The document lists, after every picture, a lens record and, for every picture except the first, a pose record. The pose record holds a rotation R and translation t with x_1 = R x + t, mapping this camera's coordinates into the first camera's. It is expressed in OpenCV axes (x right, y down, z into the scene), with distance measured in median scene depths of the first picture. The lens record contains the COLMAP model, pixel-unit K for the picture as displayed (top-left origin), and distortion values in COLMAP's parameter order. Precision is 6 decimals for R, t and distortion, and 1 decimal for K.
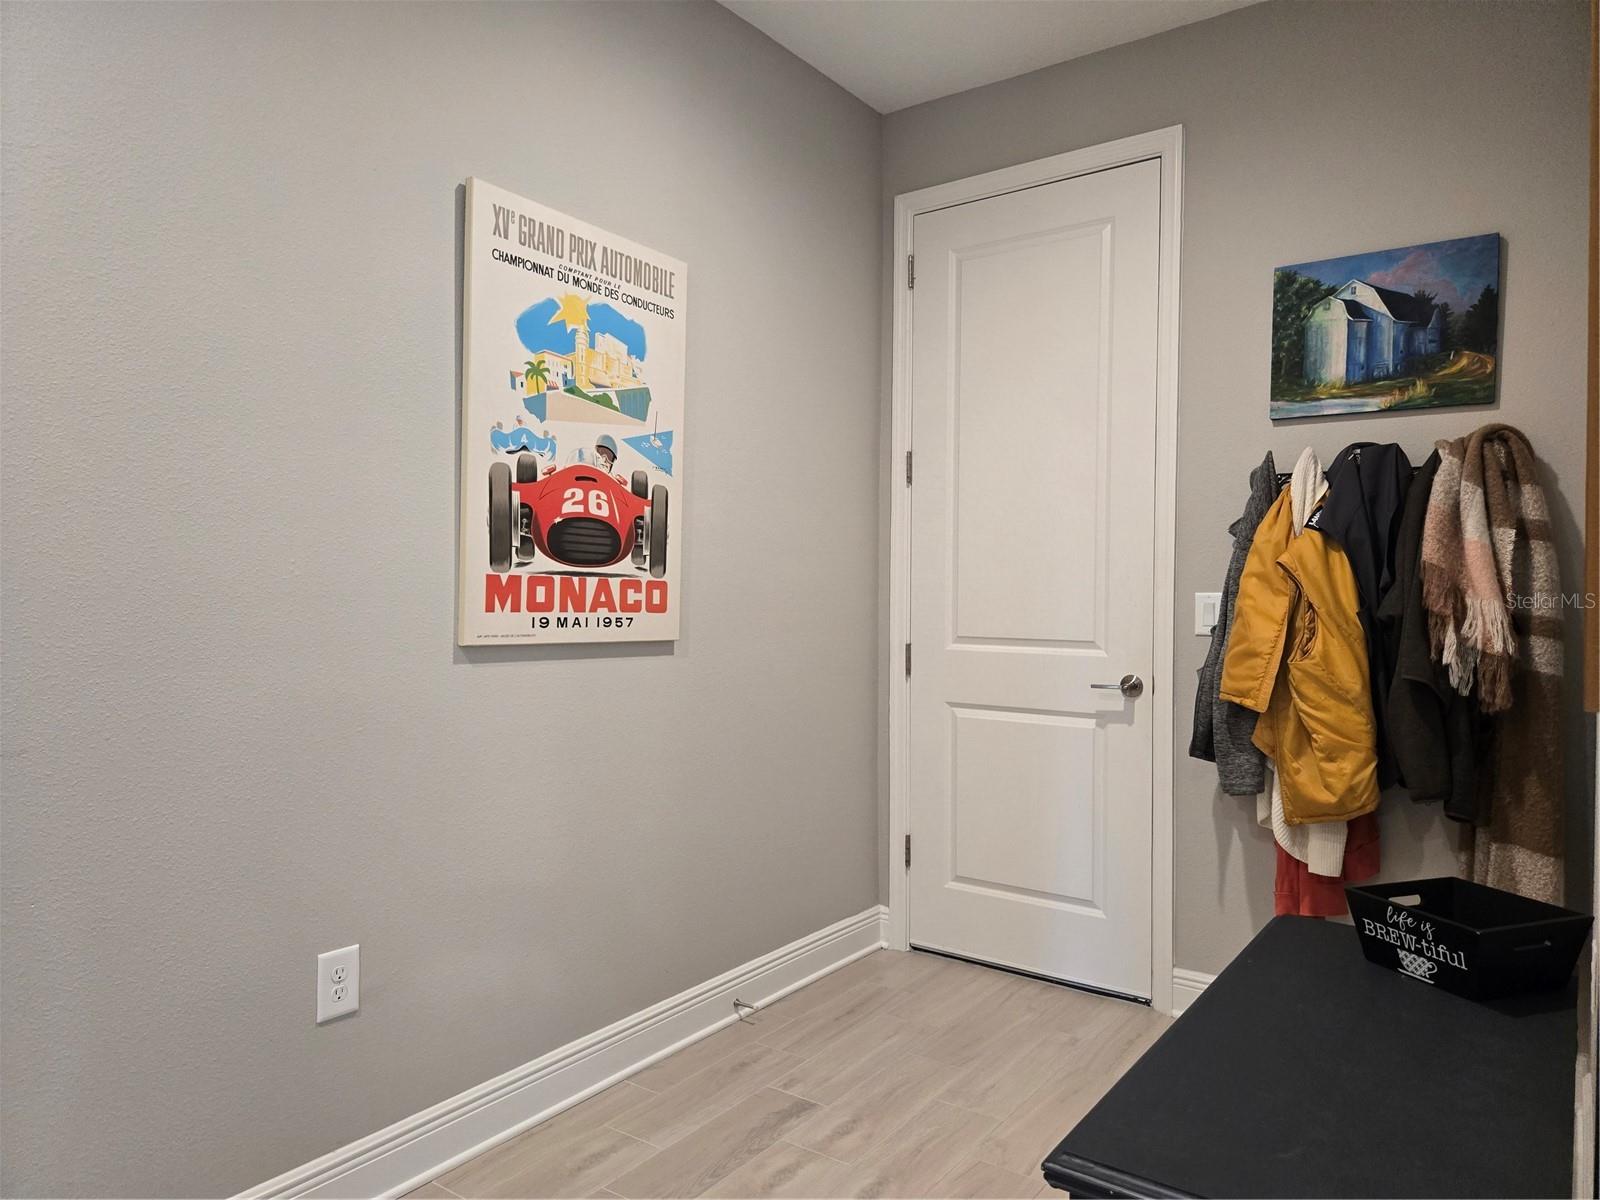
lens RADIAL K [[1069.7, 0, 789.5], [0, 1069.7, 601.9], [0, 0, 1]] dist [0.063649, -0.018530]
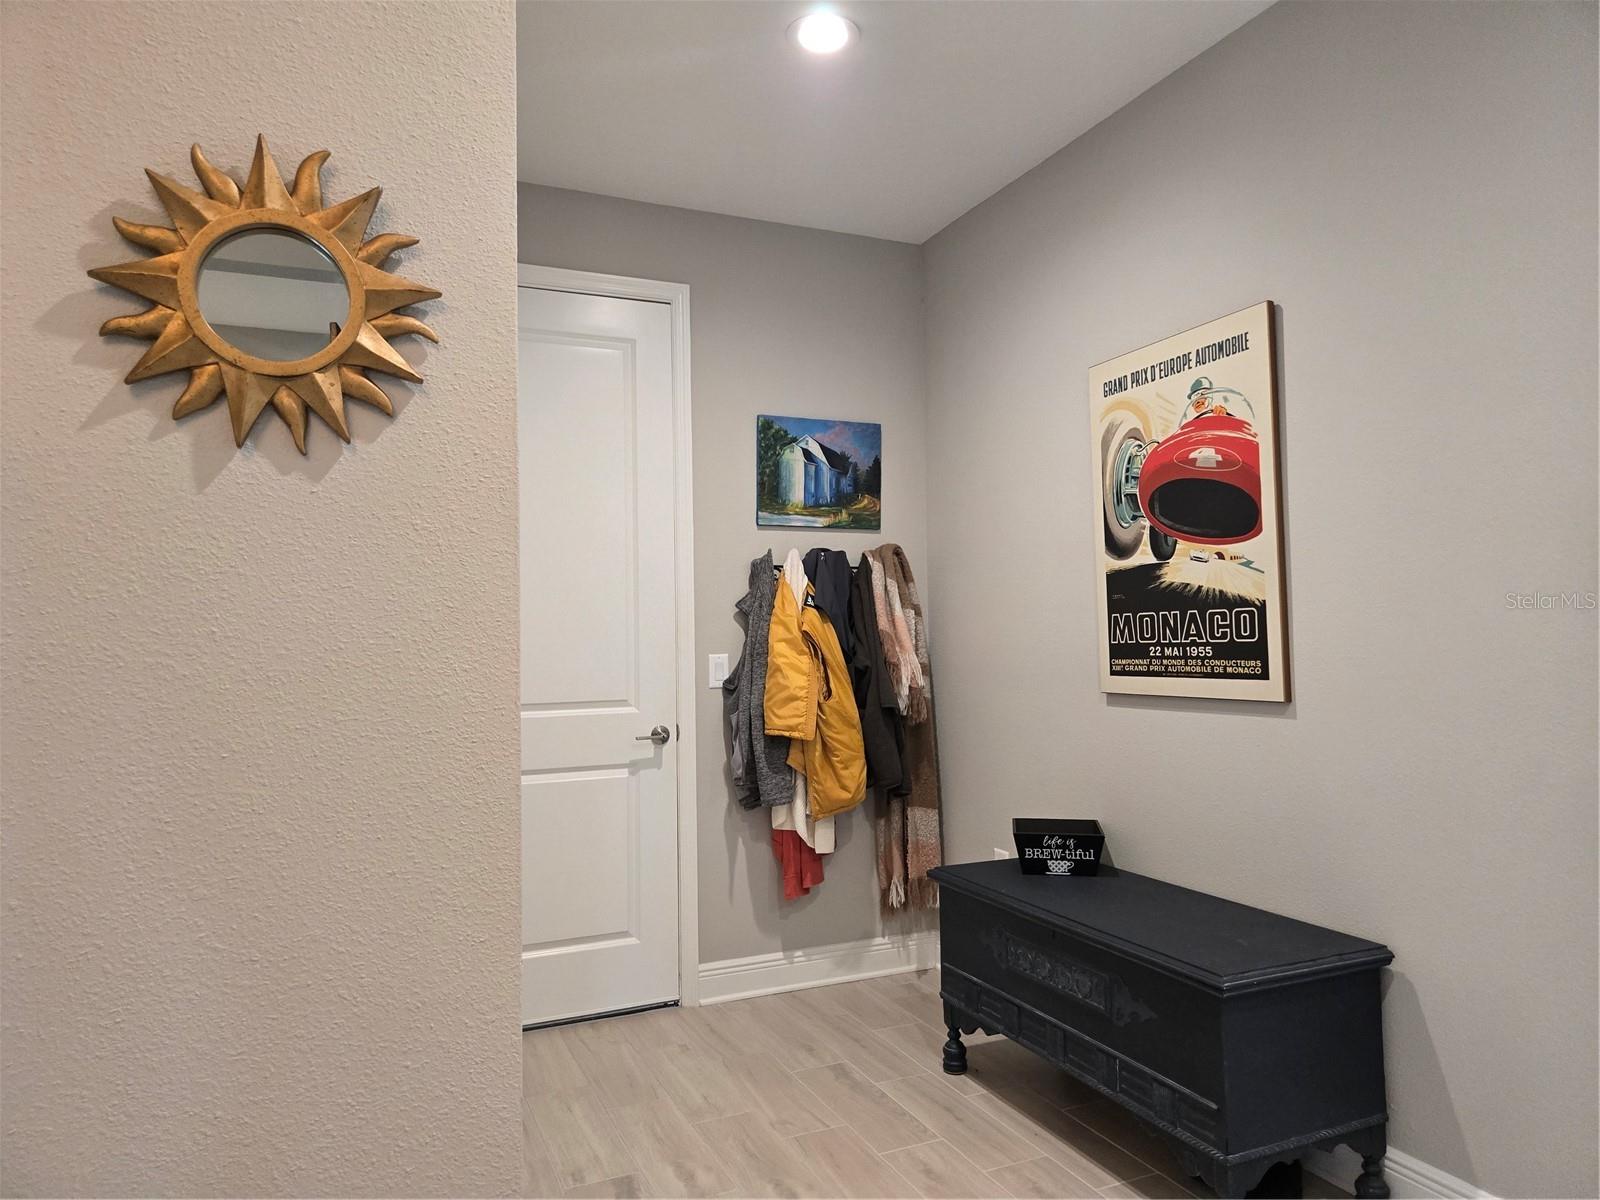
lens RADIAL K [[1069.7, 0, 787.2], [0, 1069.7, 597.3], [0, 0, 1]] dist [0.063649, -0.018530]
pose [[0.520067, 0.020942, 0.853869, -0.710040], [0.033268, 0.998444, -0.044750, -0.018315], [-0.853477, 0.051679, 0.518561, 0.300967]]
